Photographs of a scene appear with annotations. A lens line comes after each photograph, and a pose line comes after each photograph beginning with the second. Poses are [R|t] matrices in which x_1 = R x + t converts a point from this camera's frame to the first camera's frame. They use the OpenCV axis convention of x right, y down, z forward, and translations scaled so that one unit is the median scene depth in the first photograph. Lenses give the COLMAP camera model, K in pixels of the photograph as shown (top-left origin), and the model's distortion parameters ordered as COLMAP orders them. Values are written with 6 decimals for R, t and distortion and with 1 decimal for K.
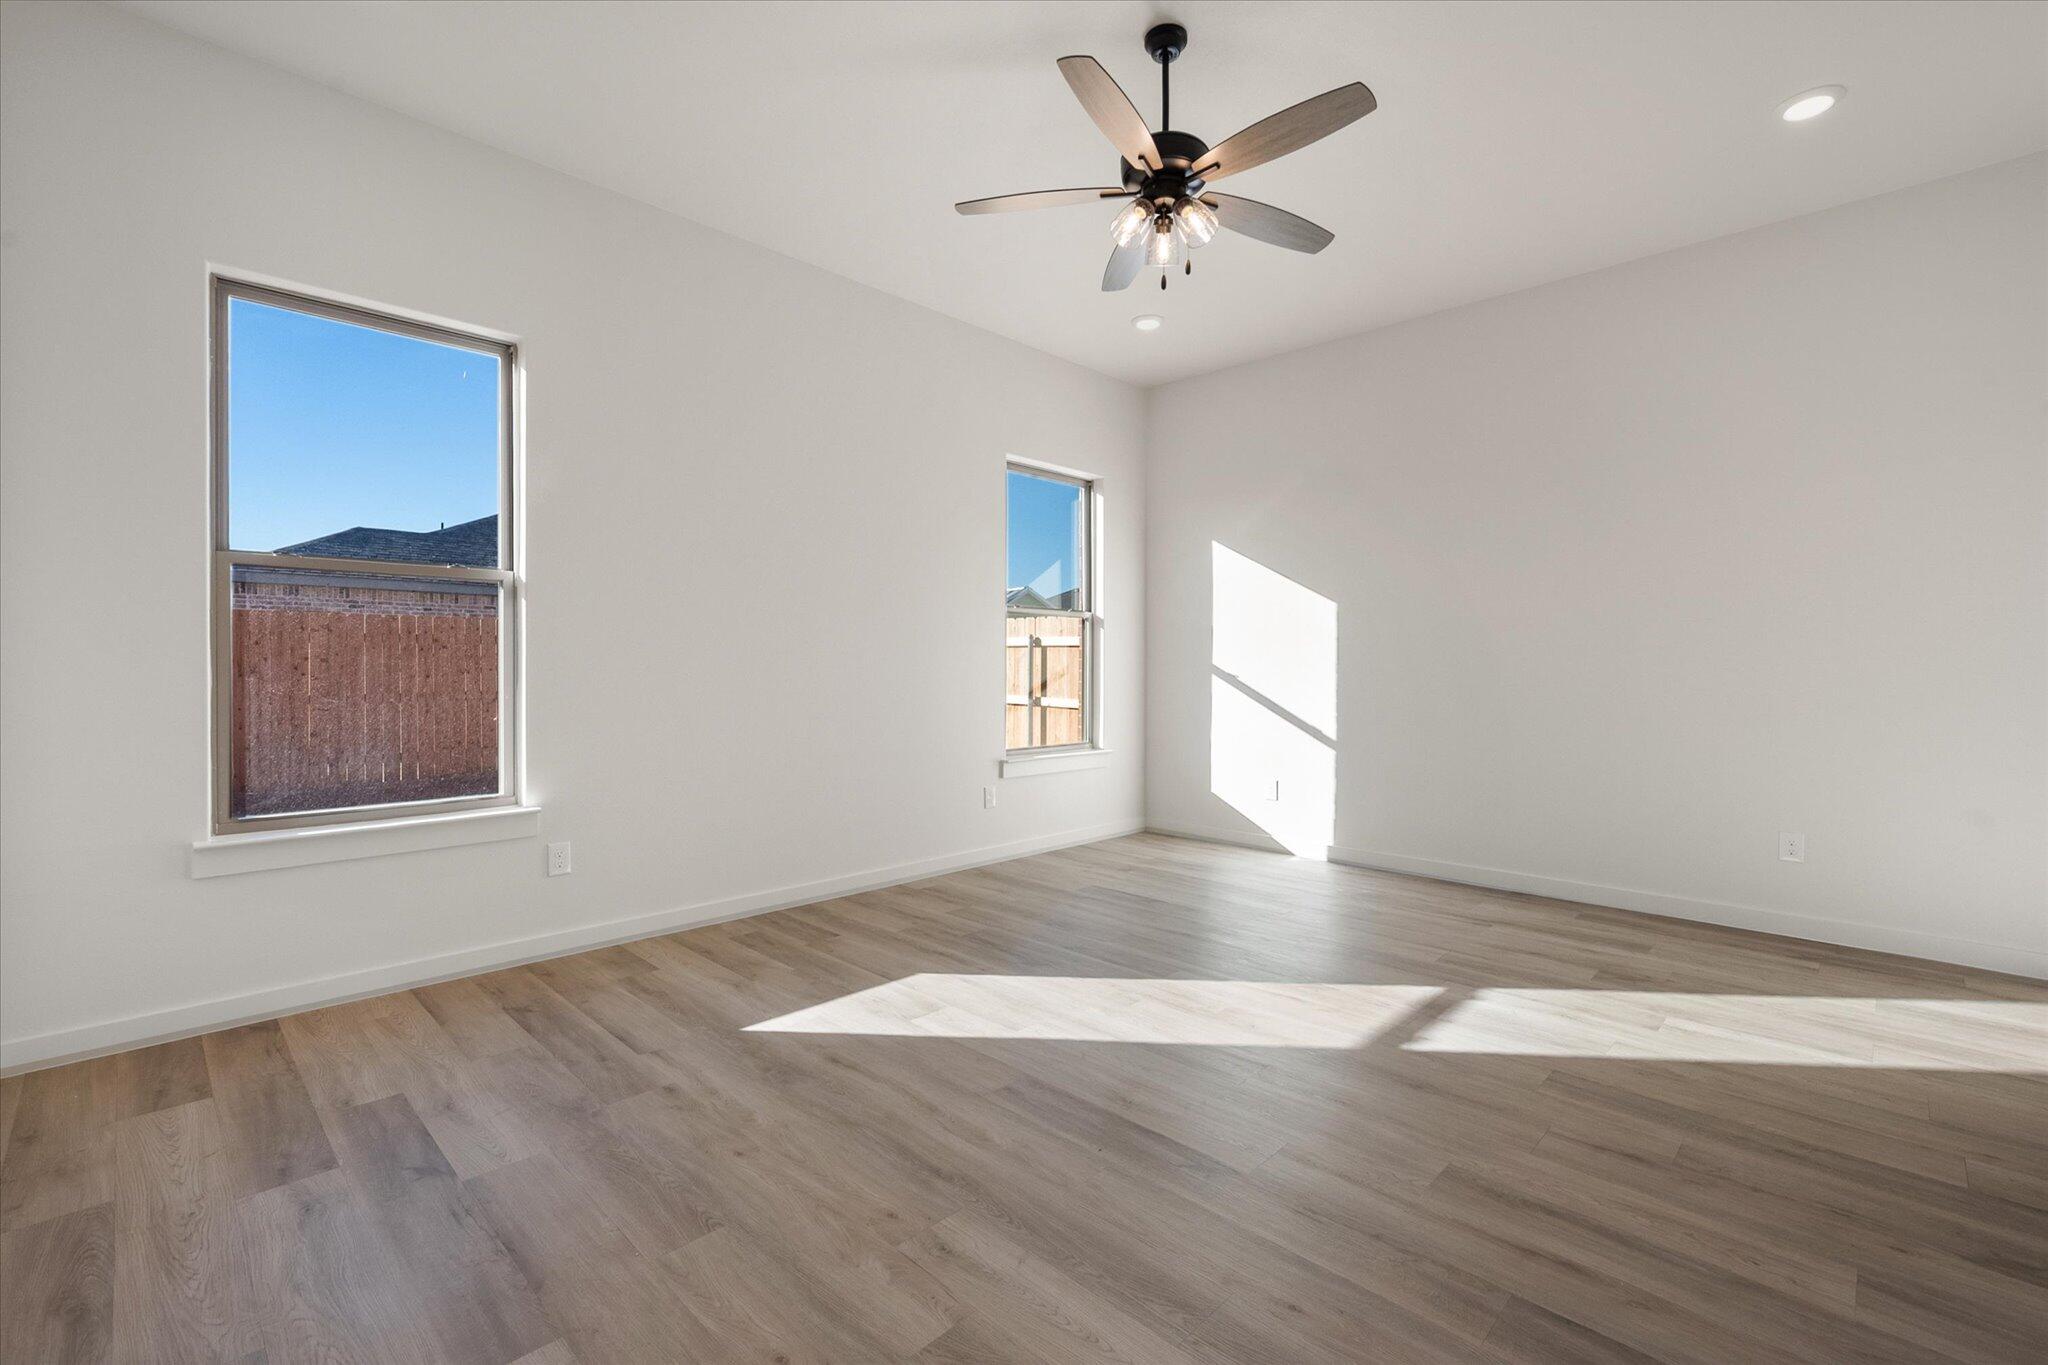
lens RADIAL K [[913.2, 0, 1033.4], [0, 913.2, 656.6], [0, 0, 1]] dist [-0.000683, -0.000173]
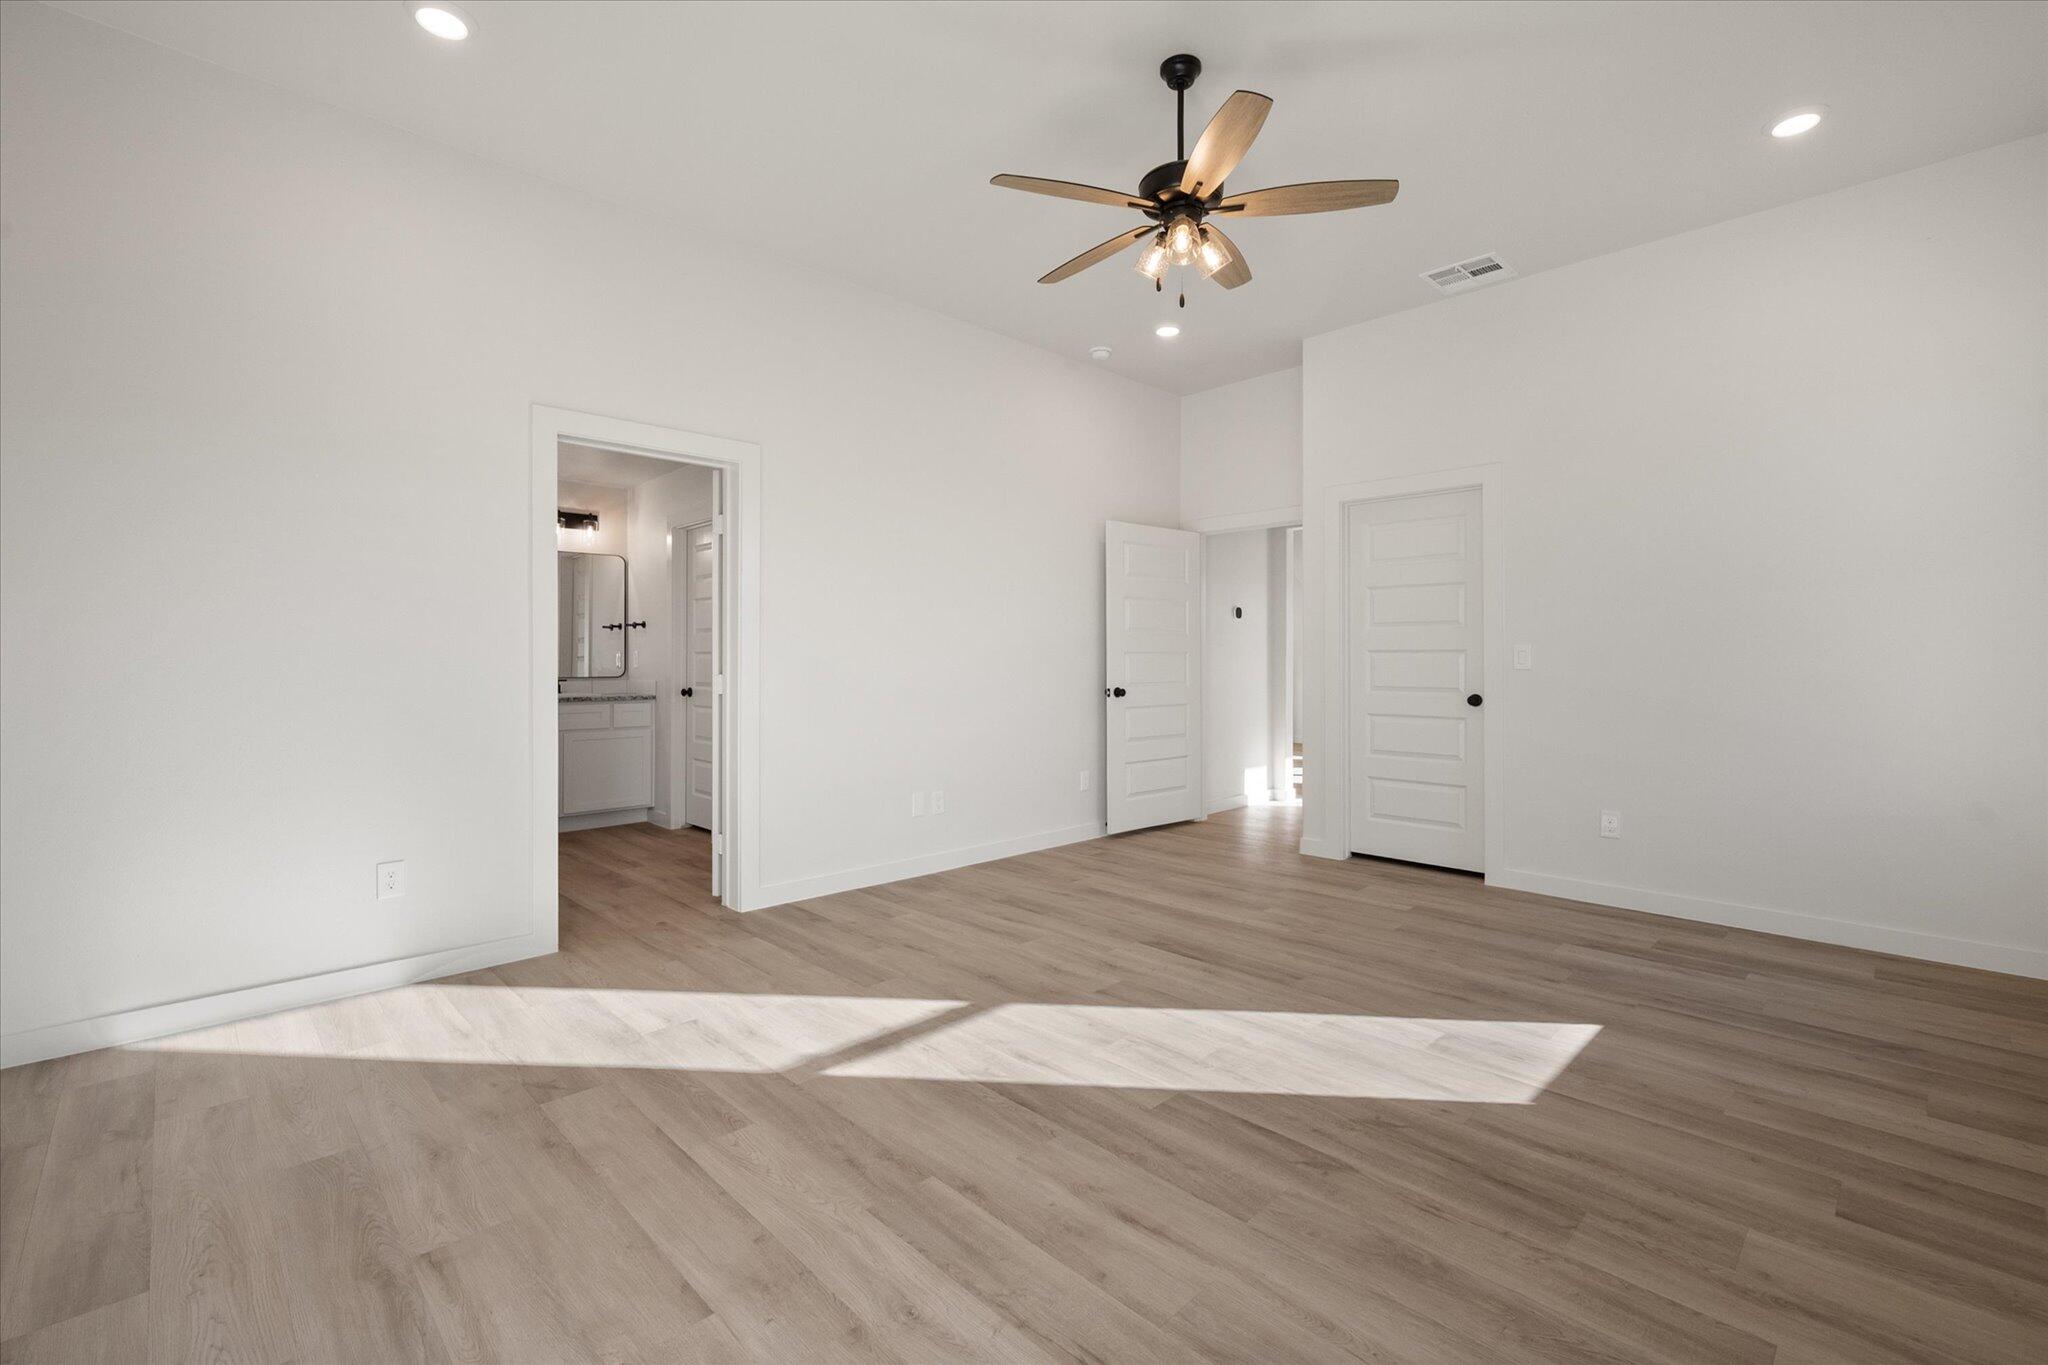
lens RADIAL K [[913.2, 0, 1033.4], [0, 913.2, 656.6], [0, 0, 1]] dist [-0.000683, -0.000173]
pose [[-0.999573, -0.003308, 0.029030, 0.262901], [-0.003714, 0.999896, -0.013939, 0.016339], [-0.028981, -0.014041, -0.999481, 1.915519]]
